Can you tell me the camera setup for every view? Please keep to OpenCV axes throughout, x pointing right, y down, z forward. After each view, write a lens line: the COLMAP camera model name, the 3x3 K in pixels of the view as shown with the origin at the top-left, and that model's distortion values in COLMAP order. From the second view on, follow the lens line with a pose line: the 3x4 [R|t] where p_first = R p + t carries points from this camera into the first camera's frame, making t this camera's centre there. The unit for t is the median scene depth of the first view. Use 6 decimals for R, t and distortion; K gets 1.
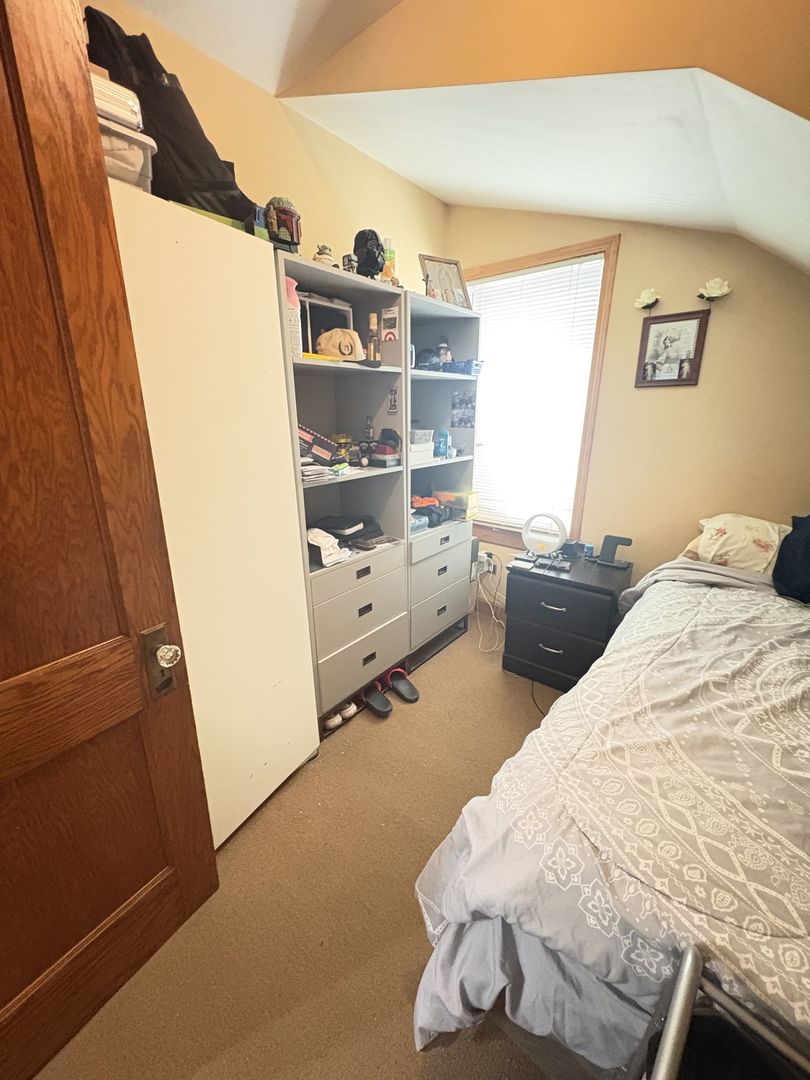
lens RADIAL K [[429.0, 0, 405.5], [0, 429.0, 537.3], [0, 0, 1]] dist [0.000336, 0.000085]
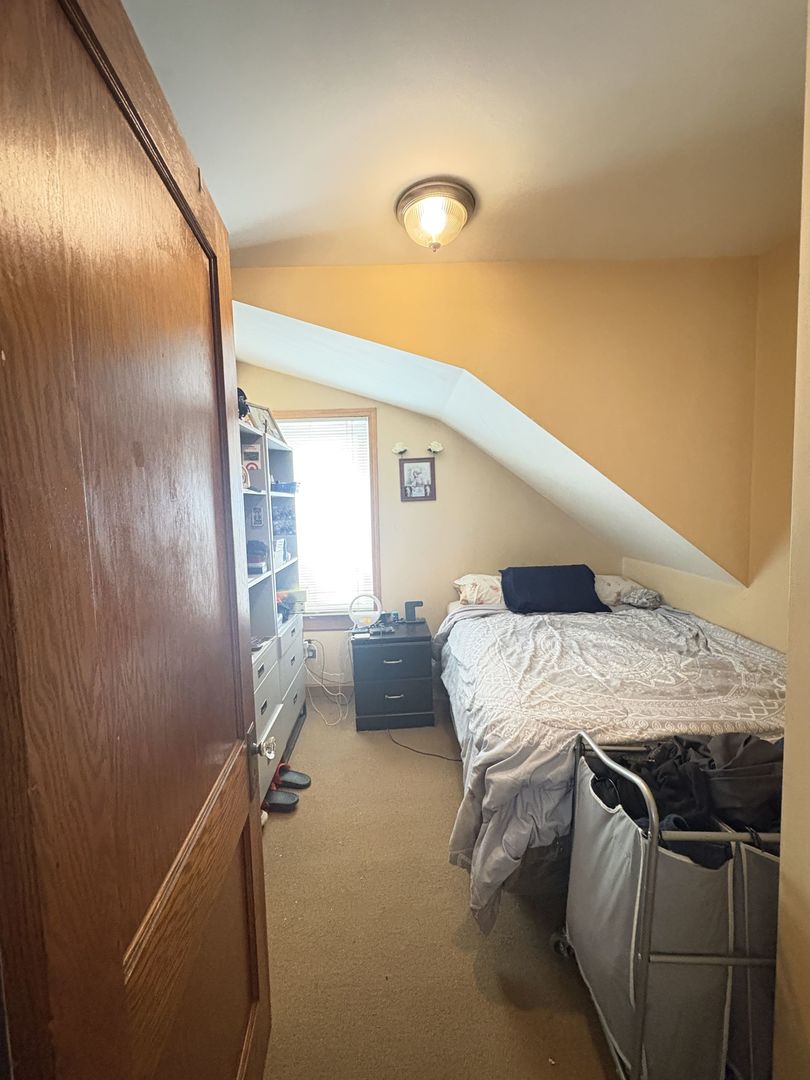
lens RADIAL K [[429.0, 0, 405.1], [0, 429.0, 538.1], [0, 0, 1]] dist [0.000336, 0.000085]
pose [[0.756831, -0.073950, 0.649414, -0.505950], [0.217441, 0.965472, -0.143467, -0.007666], [-0.616382, 0.249789, 0.746779, -0.112450]]
